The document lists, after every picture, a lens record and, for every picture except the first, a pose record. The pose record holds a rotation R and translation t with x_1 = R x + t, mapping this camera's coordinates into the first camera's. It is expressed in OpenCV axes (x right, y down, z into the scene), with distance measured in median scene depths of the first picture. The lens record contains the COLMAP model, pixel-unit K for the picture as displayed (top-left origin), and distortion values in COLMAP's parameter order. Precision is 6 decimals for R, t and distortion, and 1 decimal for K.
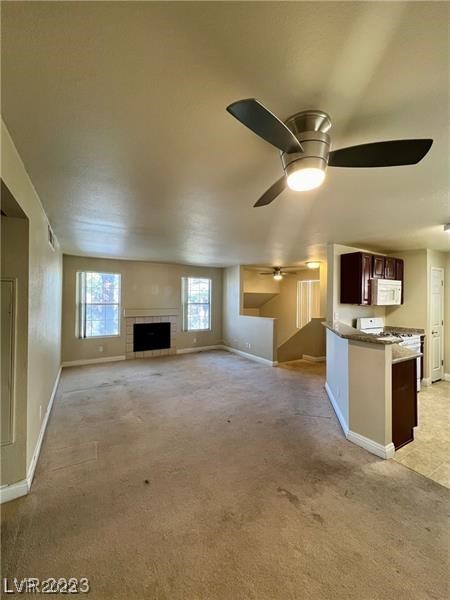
lens RADIAL K [[241.1, 0, 229.0], [0, 241.1, 298.3], [0, 0, 1]] dist [-0.002196, -0.000508]
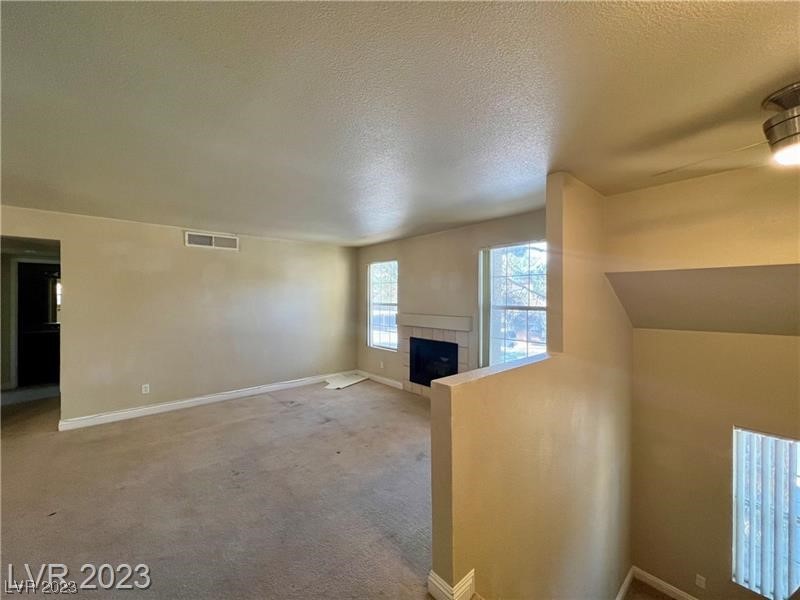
lens RADIAL K [[321.5, 0, 400.1], [0, 321.5, 299.2], [0, 0, 1]] dist [-0.002196, -0.000508]
pose [[0.162169, -0.002424, -0.986760, 0.428401], [0.002203, 0.999995, -0.002095, 0.008778], [0.986761, -0.001834, 0.162173, 0.829546]]
